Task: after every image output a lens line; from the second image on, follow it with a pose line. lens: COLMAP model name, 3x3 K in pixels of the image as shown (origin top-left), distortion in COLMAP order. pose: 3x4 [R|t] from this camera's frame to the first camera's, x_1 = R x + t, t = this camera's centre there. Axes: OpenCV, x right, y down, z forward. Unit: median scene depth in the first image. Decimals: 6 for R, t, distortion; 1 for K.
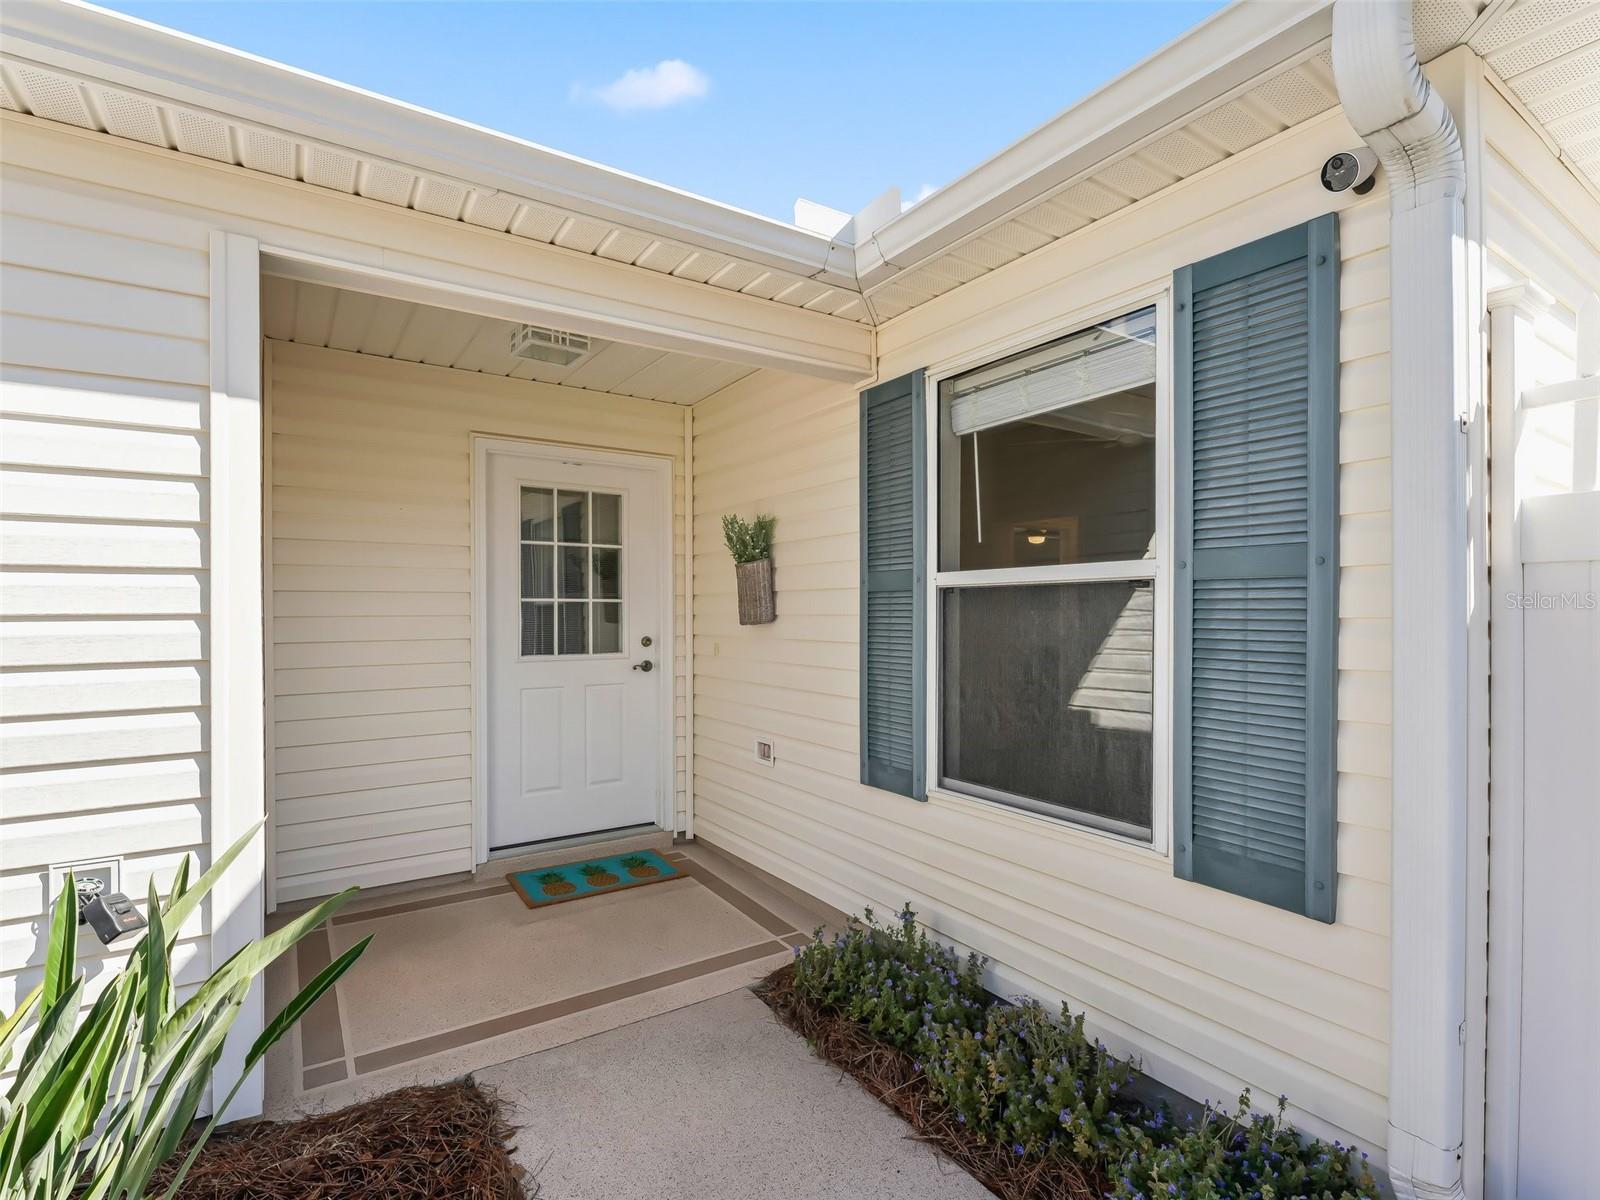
lens RADIAL K [[781.3, 0, 799.9], [0, 781.3, 602.8], [0, 0, 1]] dist [-0.005592, -0.000770]
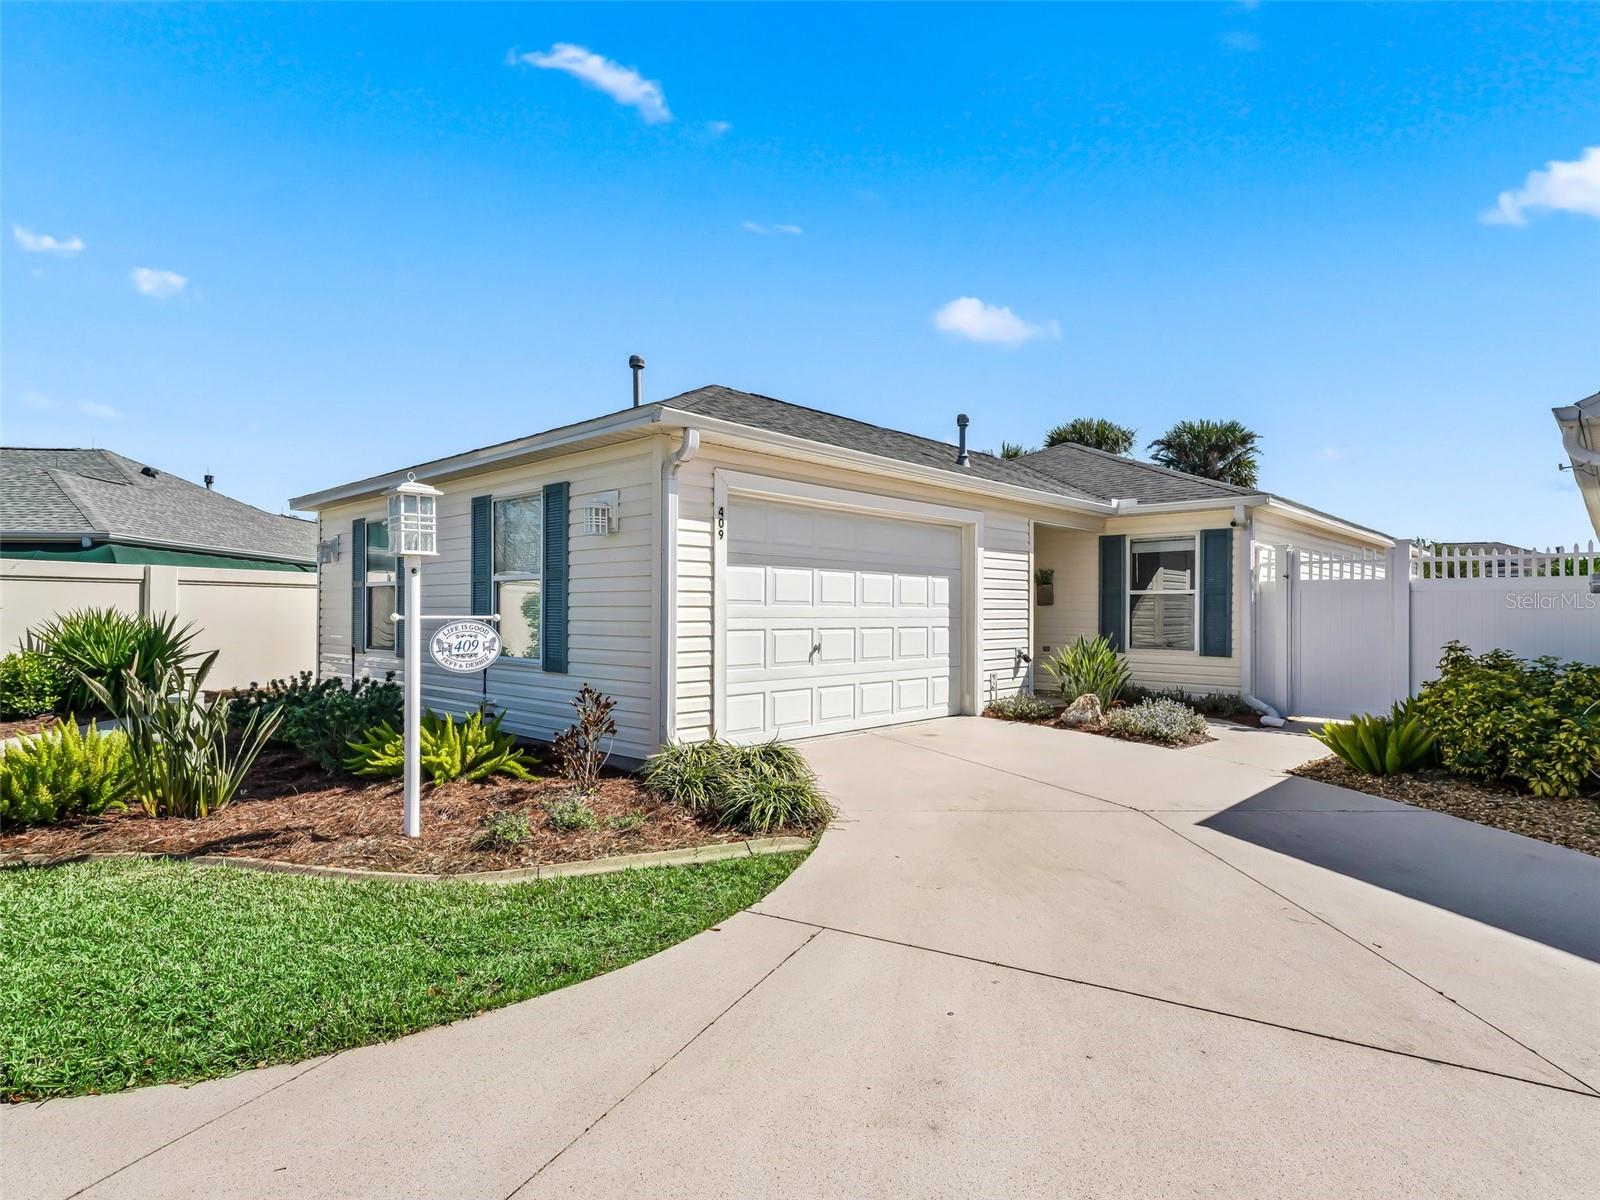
lens RADIAL K [[862.3, 0, 800.0], [0, 862.3, 602.9], [0, 0, 1]] dist [-0.001064, 0.000020]
pose [[0.973117, 0.009054, 0.230135, -3.384064], [-0.008378, 0.999957, -0.003913, 0.072559], [-0.230160, 0.001879, 0.973151, -3.886344]]
